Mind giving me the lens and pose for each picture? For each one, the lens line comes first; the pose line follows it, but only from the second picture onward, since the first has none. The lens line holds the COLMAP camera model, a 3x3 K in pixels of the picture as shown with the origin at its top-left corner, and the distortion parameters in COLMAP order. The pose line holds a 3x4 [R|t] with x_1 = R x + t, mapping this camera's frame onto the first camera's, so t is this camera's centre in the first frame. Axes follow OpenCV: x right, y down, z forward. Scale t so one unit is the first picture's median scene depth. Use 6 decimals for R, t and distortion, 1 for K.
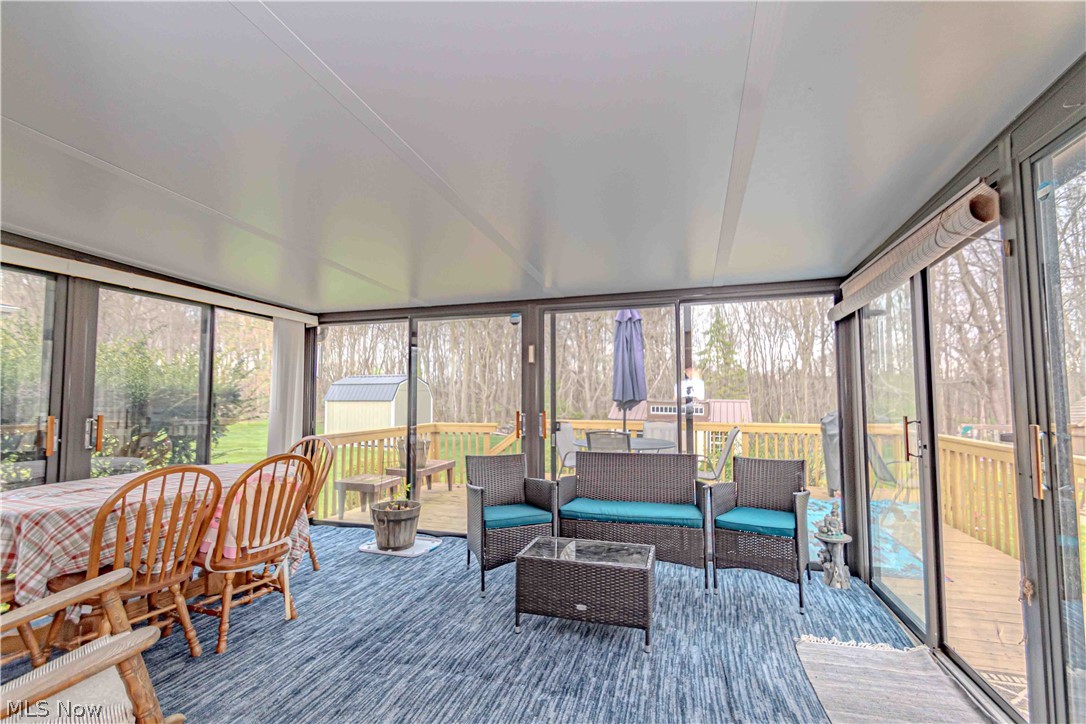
lens RADIAL K [[483.3, 0, 555.5], [0, 483.3, 372.0], [0, 0, 1]] dist [0.000179, -0.001247]
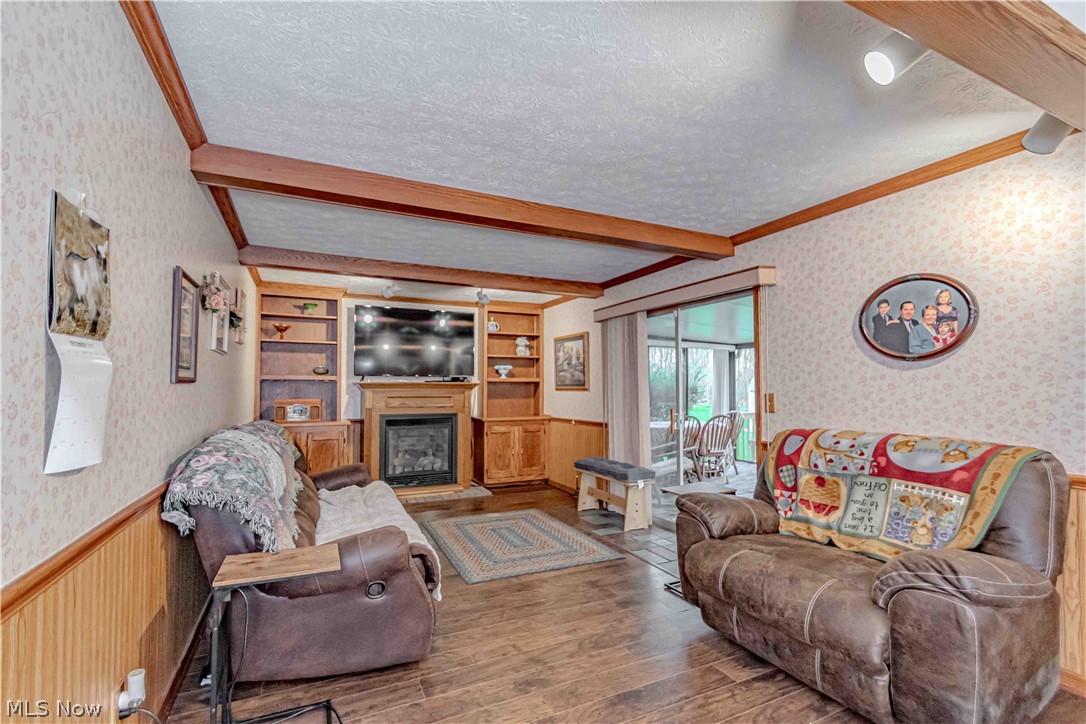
lens RADIAL K [[483.3, 0, 566.8], [0, 483.3, 367.7], [0, 0, 1]] dist [0.000179, -0.001247]
pose [[0.688228, -0.029362, -0.724900, 0.649797], [0.036567, 0.999315, -0.005761, -0.079741], [0.724573, -0.022542, 0.688830, -1.194994]]
